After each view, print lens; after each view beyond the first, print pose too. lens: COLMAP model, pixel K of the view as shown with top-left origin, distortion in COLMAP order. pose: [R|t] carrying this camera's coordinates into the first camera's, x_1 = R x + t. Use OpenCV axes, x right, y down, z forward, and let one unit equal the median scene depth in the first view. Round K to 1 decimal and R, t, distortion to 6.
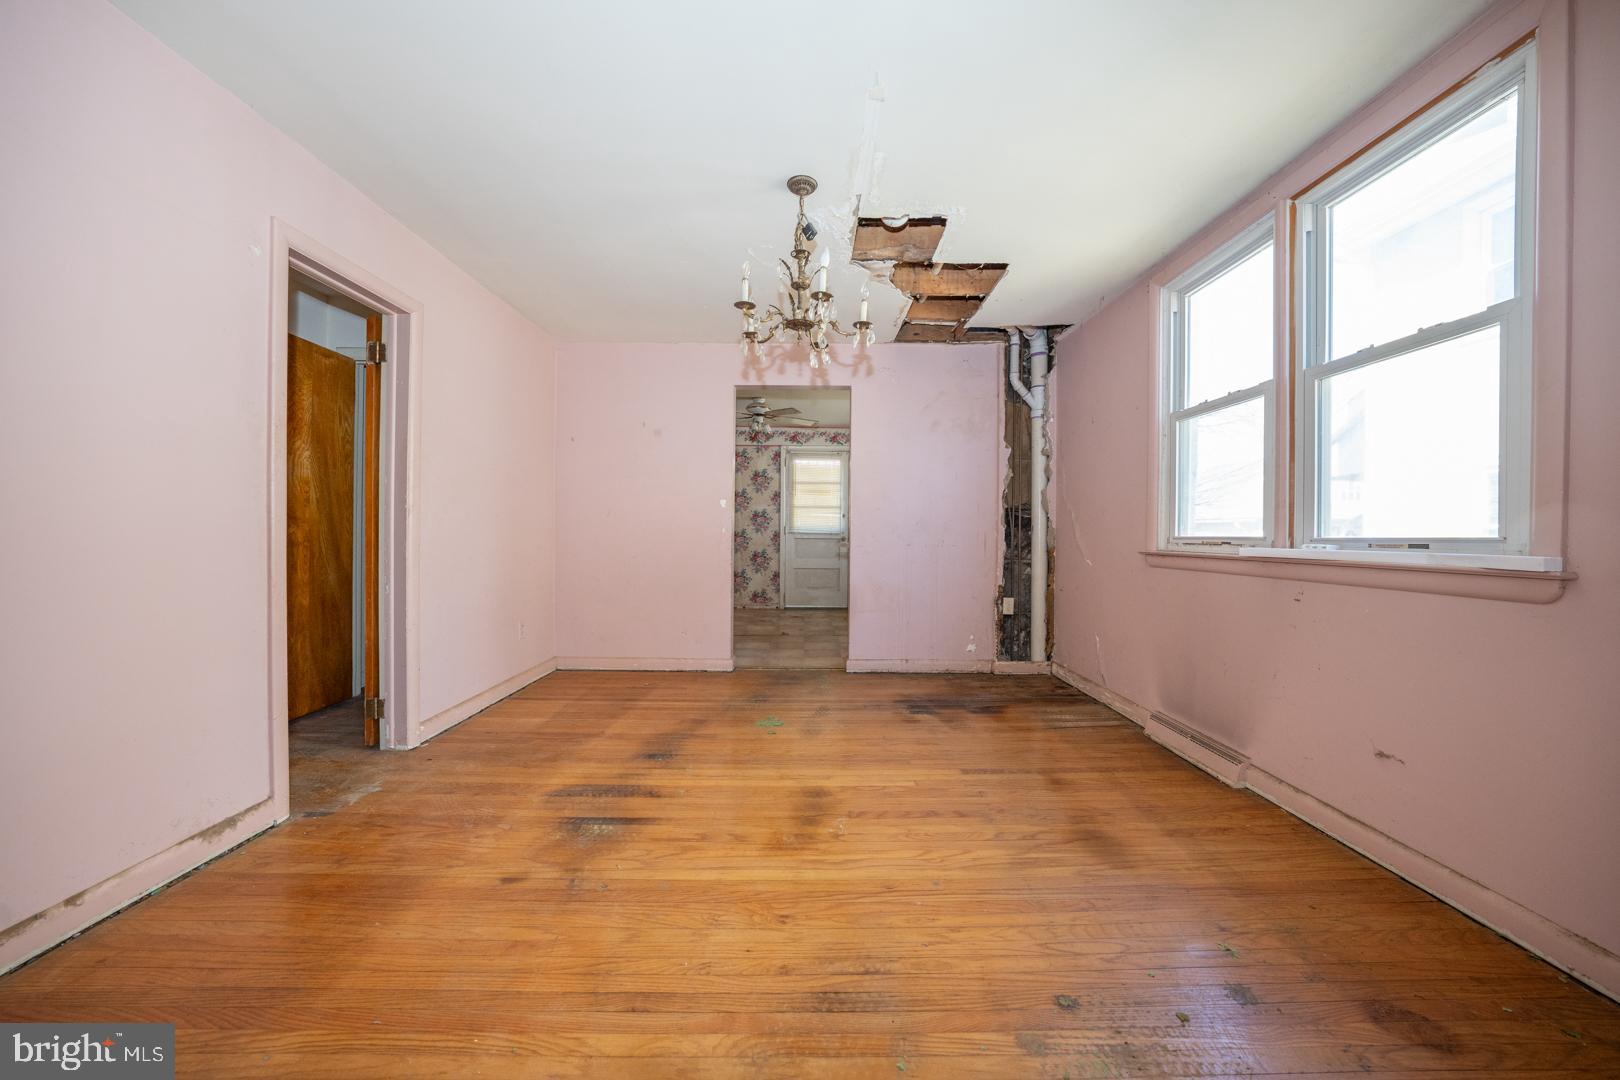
lens RADIAL K [[555.4, 0, 810.3], [0, 555.4, 532.1], [0, 0, 1]] dist [-0.020983, 0.003233]
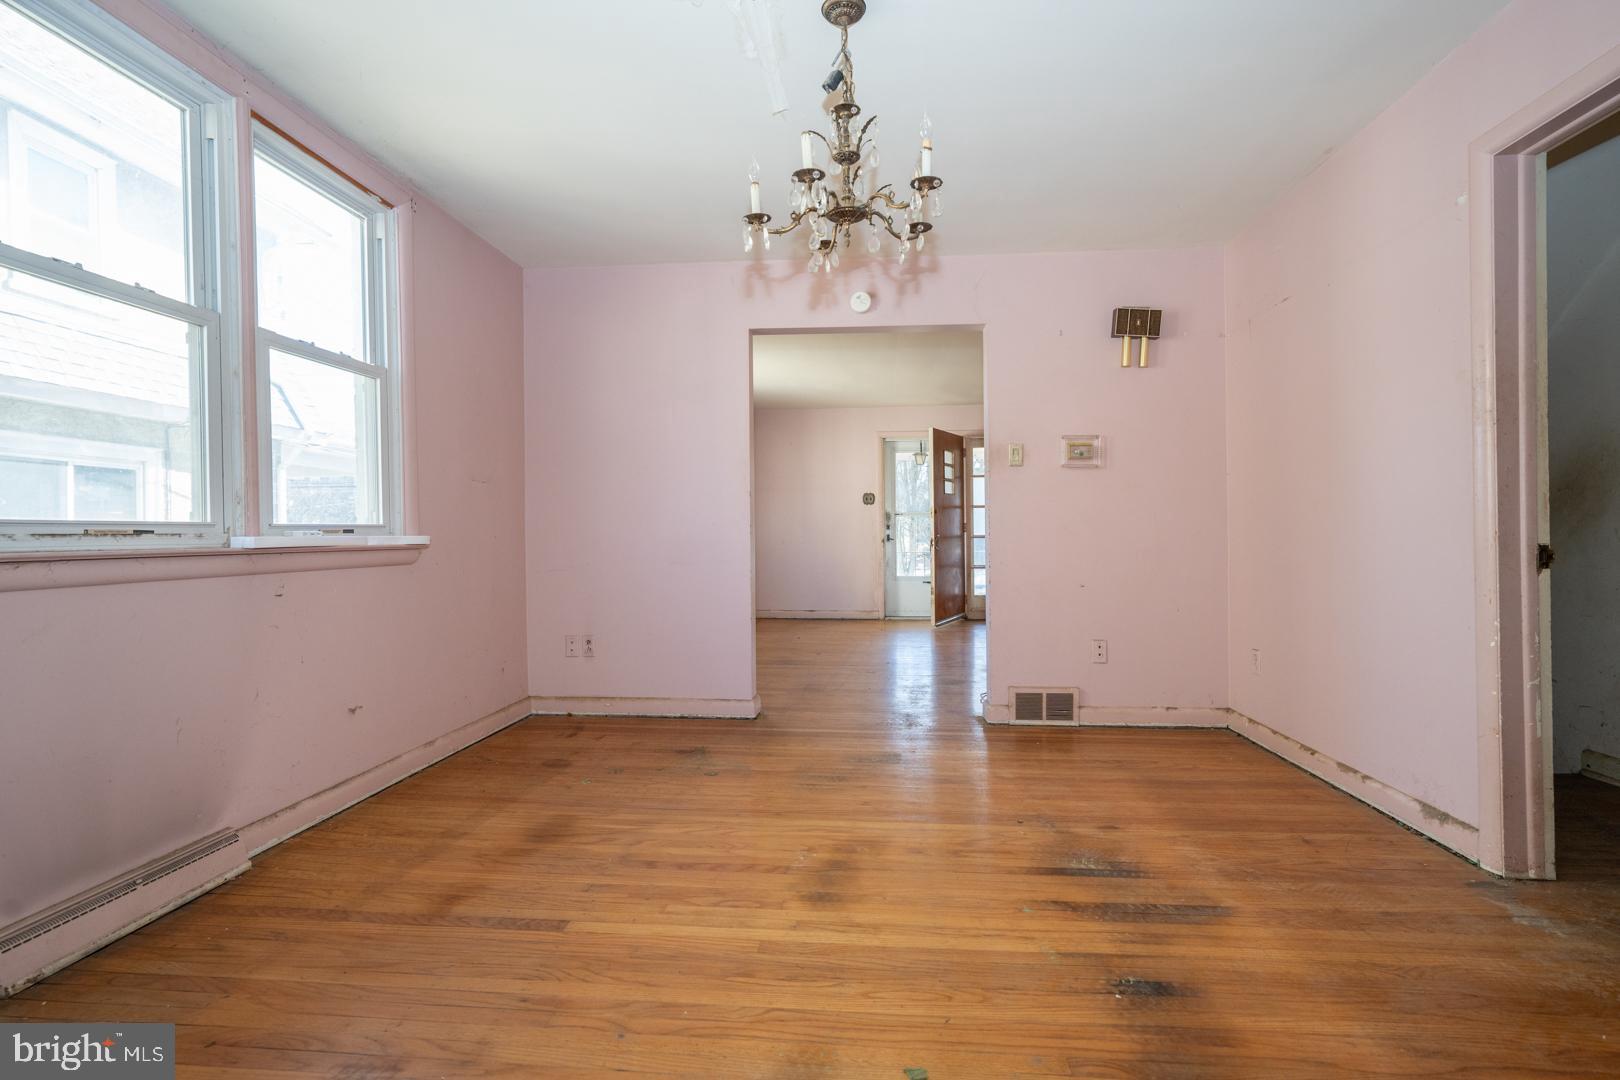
lens RADIAL K [[755.1, 0, 811.8], [0, 755.1, 538.9], [0, 0, 1]] dist [0.004212, 0.002639]
pose [[-0.995545, 0.000259, 0.094289, -0.067438], [0.000800, 0.999983, 0.005701, 0.026864], [-0.094286, 0.005751, -0.995529, 2.048831]]
